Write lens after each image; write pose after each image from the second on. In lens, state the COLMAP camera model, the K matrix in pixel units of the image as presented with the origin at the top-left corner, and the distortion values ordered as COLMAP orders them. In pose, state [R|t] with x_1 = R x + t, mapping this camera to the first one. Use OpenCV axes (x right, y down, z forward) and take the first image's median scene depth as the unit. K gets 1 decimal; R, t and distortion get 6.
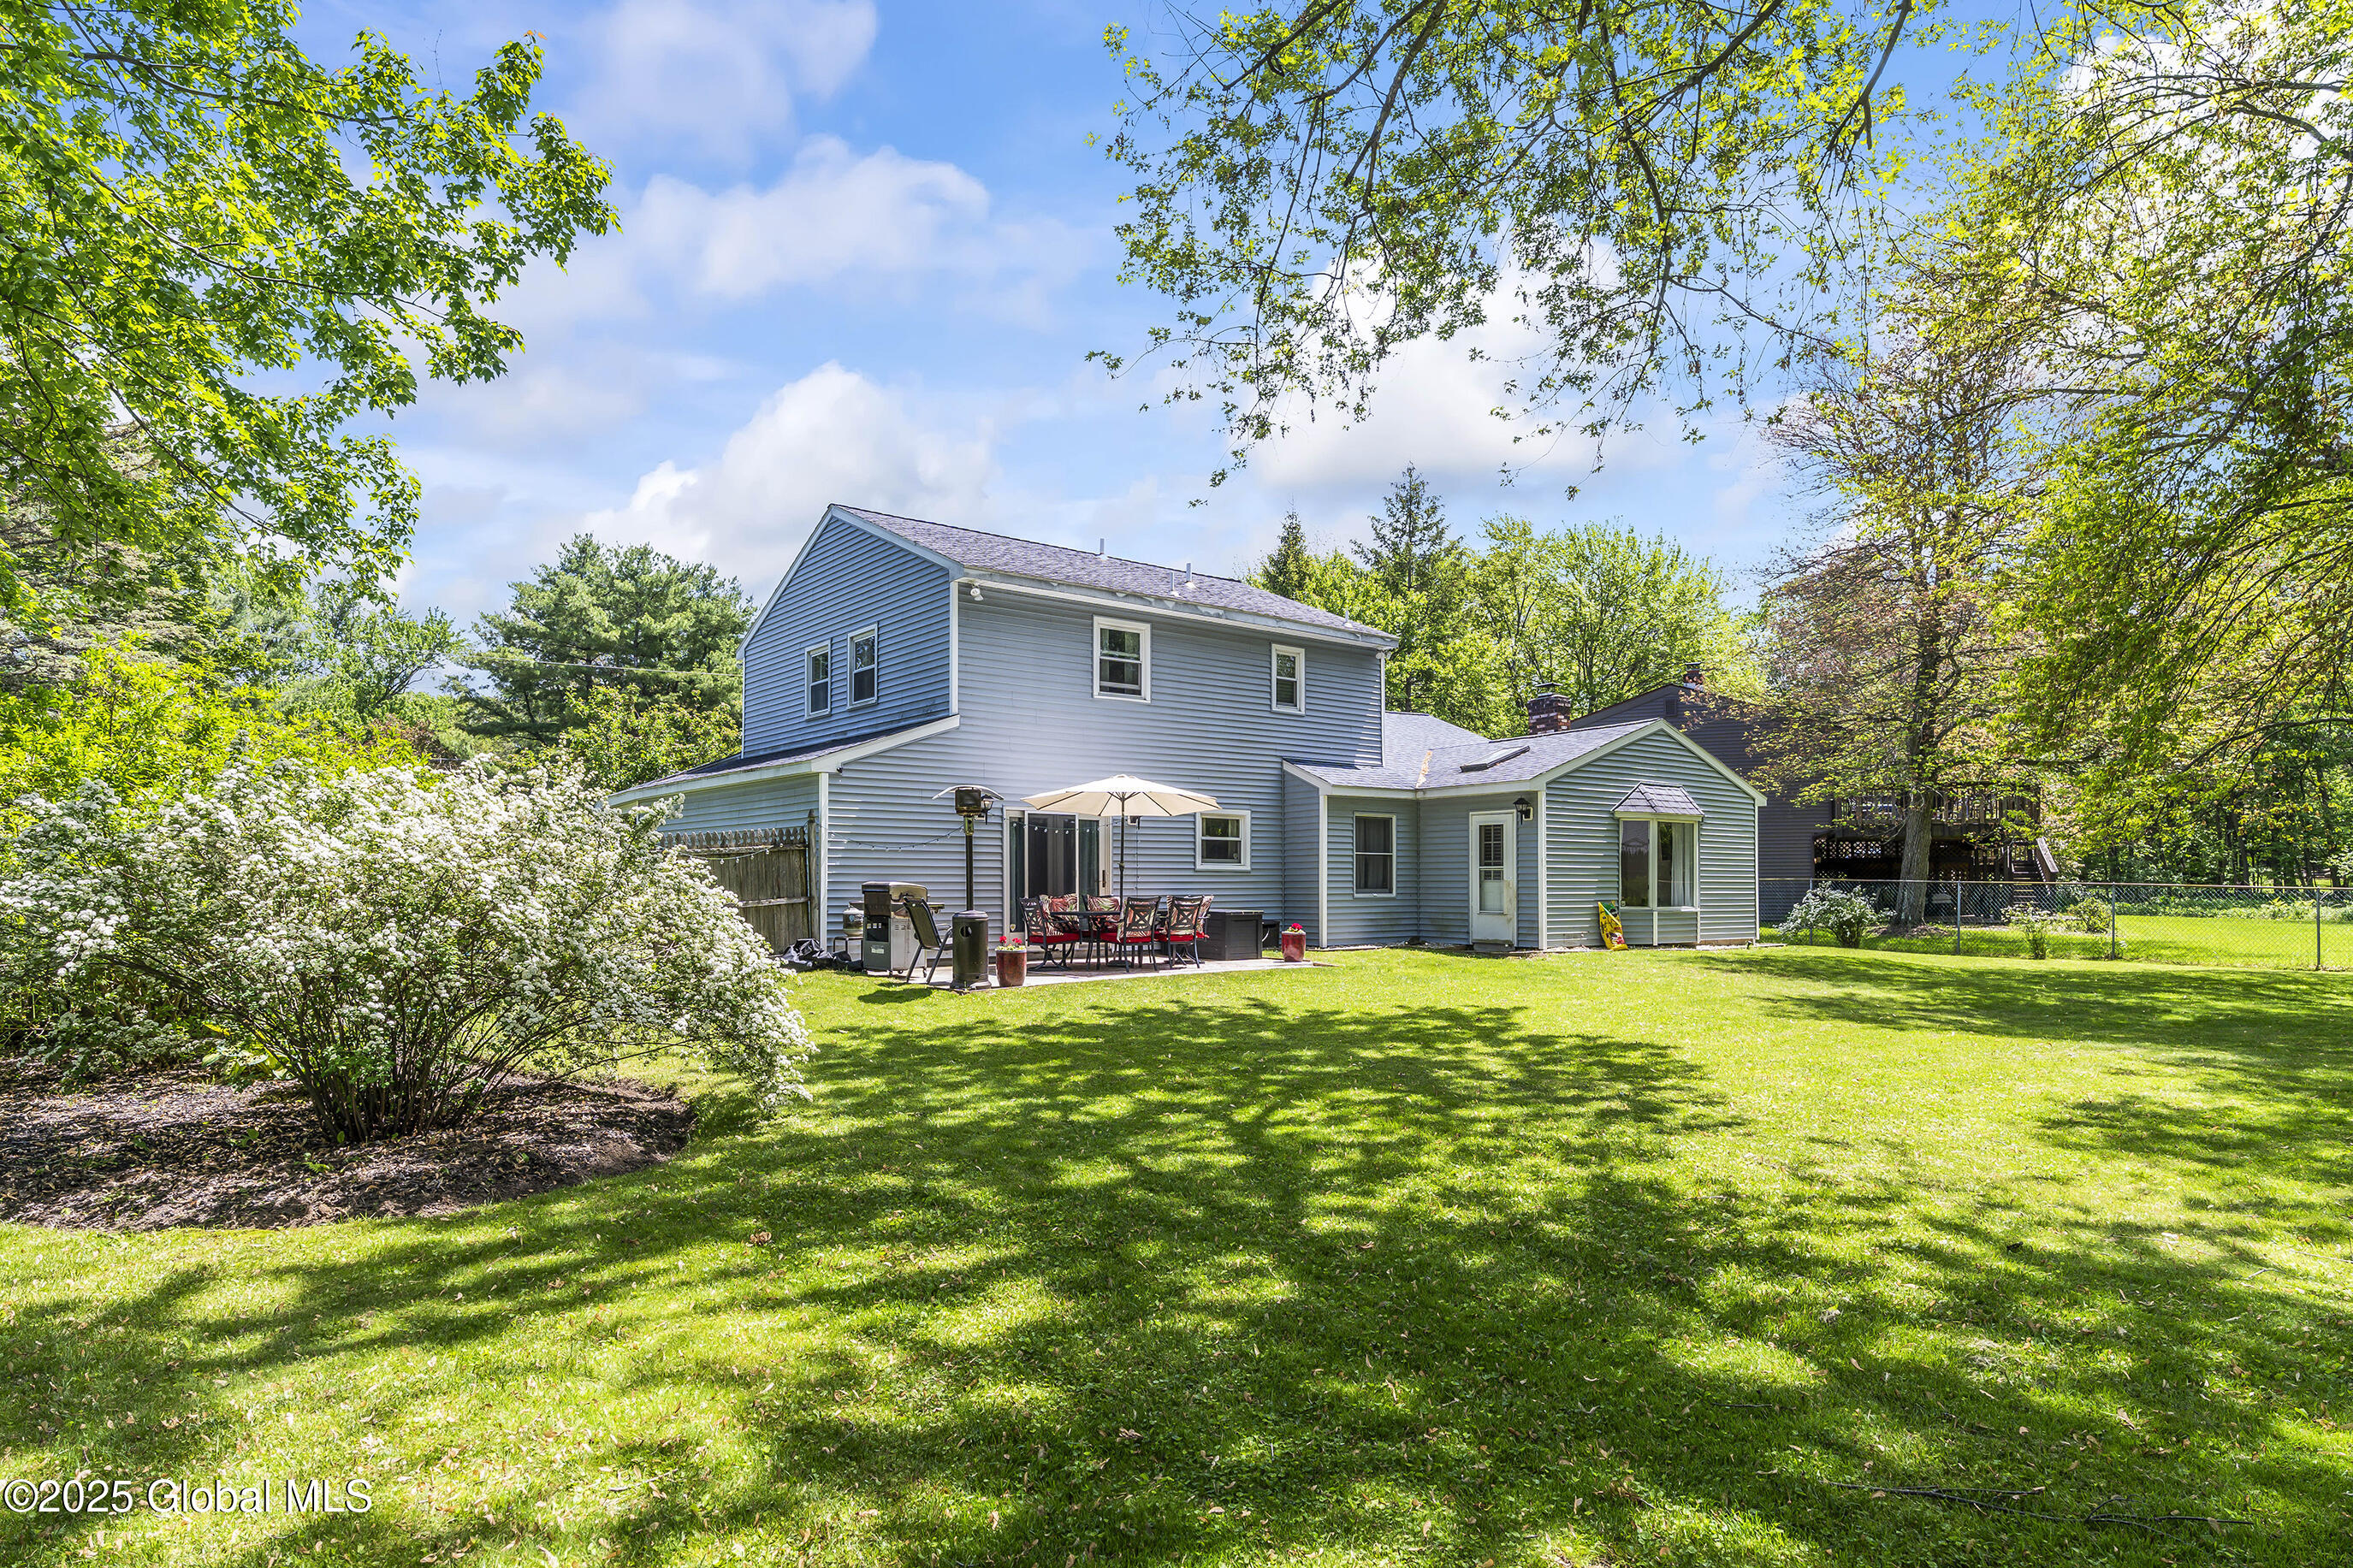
lens RADIAL K [[1359.4, 0, 1178.3], [0, 1359.4, 791.2], [0, 0, 1]] dist [-0.001001, -0.000015]
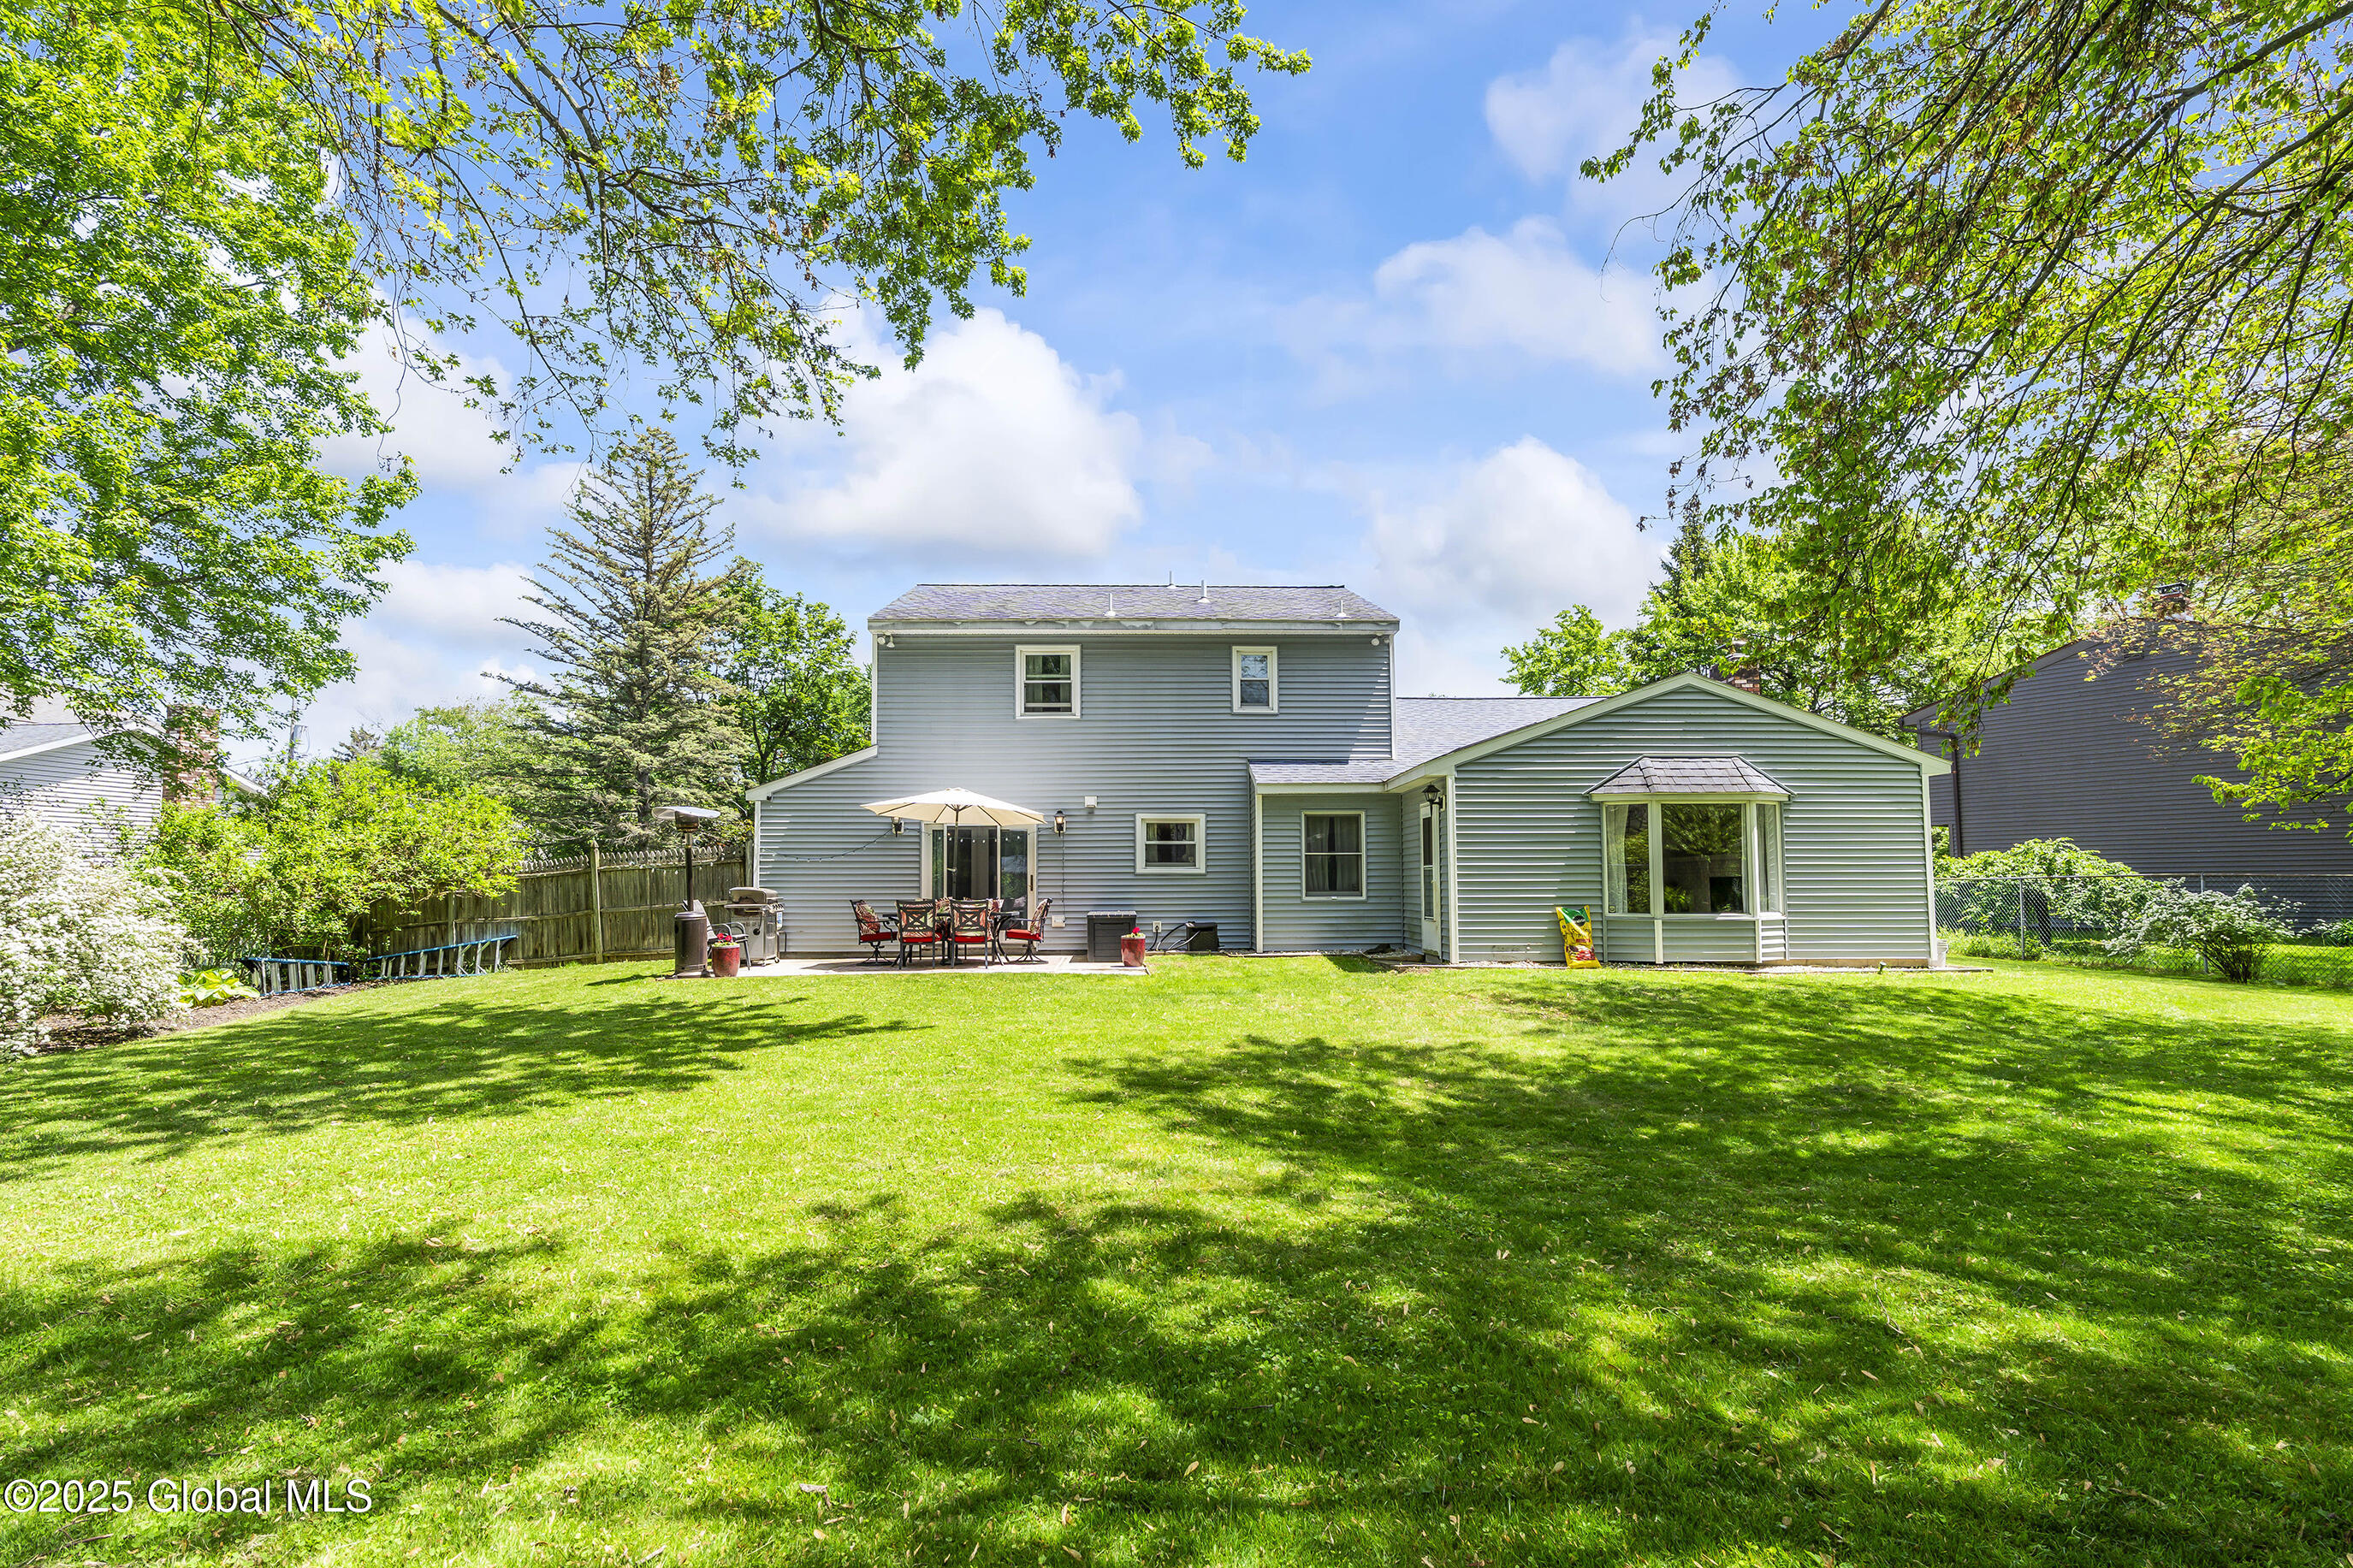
lens RADIAL K [[1091.3, 0, 1178.1], [0, 1091.3, 787.7], [0, 0, 1]] dist [-0.000156, -0.000008]
pose [[0.792750, -0.059643, -0.606621, 0.558779], [0.046465, 0.998219, -0.037423, 0.025560], [0.607773, 0.001481, 0.794110, 0.362979]]
